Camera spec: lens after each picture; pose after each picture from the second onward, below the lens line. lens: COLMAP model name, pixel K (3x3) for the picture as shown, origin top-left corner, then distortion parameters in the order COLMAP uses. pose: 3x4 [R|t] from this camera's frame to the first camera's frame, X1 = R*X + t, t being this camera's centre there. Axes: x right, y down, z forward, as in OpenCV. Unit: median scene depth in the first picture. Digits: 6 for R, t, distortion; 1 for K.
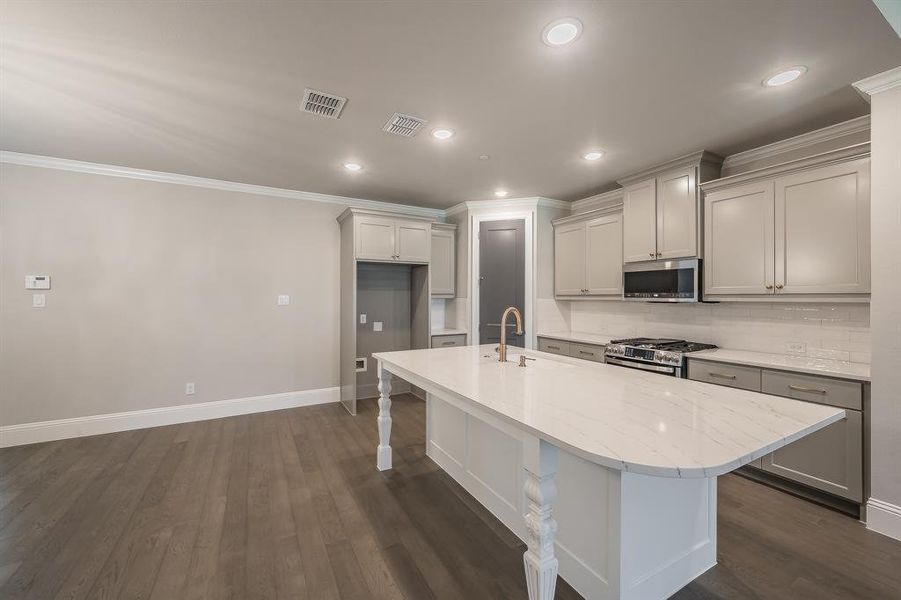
lens RADIAL K [[352.7, 0, 455.8], [0, 352.7, 297.1], [0, 0, 1]] dist [0.000250, -0.000232]
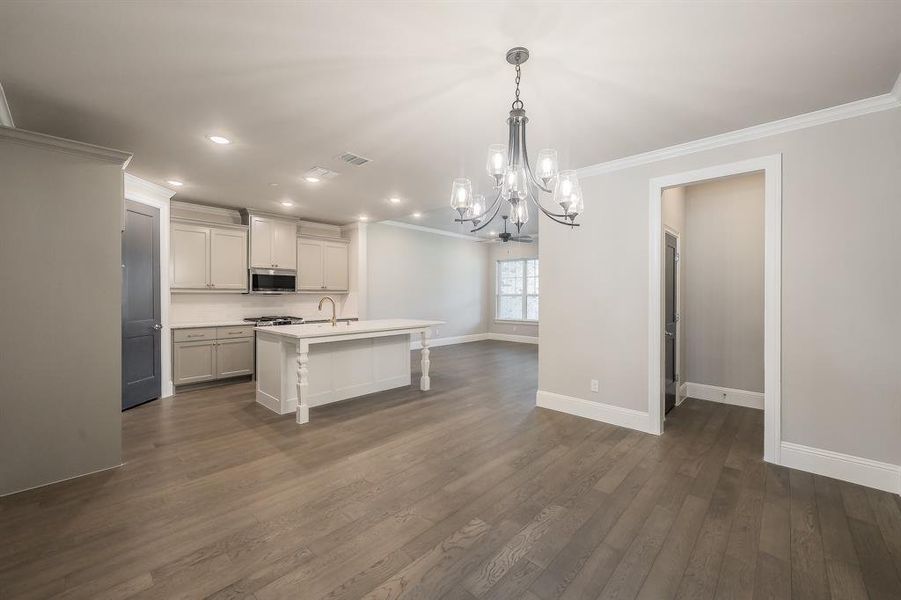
lens RADIAL K [[352.7, 0, 452.9], [0, 352.7, 295.6], [0, 0, 1]] dist [0.000250, -0.000232]
pose [[-0.303222, -0.003749, 0.952913, -1.172762], [-0.003359, 0.999990, 0.002865, 0.012626], [-0.952914, -0.002332, -0.303231, 0.640897]]
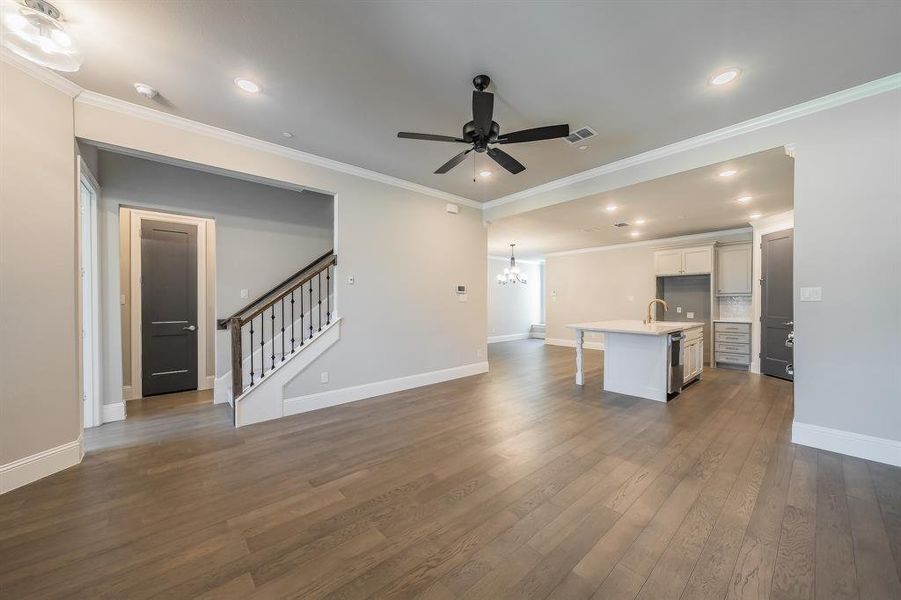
lens RADIAL K [[325.7, 0, 454.0], [0, 325.7, 303.5], [0, 0, 1]] dist [-0.001414, 0.000239]
pose [[0.207595, 0.003607, -0.978208, 1.250434], [0.003648, 0.999983, 0.004462, 0.027975], [0.978208, -0.004495, 0.207578, -0.406118]]
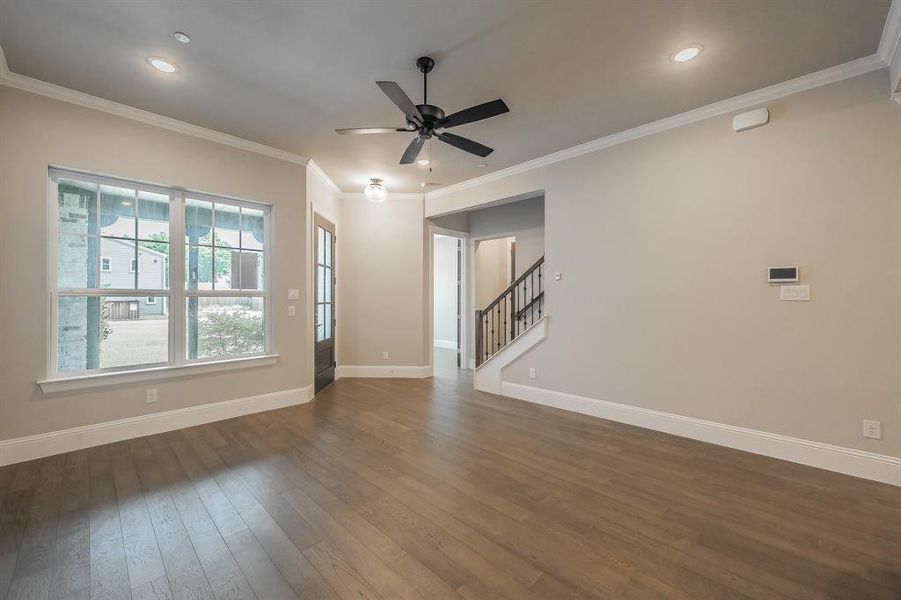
lens RADIAL K [[369.7, 0, 446.3], [0, 369.7, 295.1], [0, 0, 1]] dist [0.008944, 0.000148]
pose [[-0.966485, -0.006990, -0.256628, 0.758129], [-0.004347, 0.999932, -0.010865, 0.026266], [0.256686, -0.009385, -0.966449, 0.473086]]
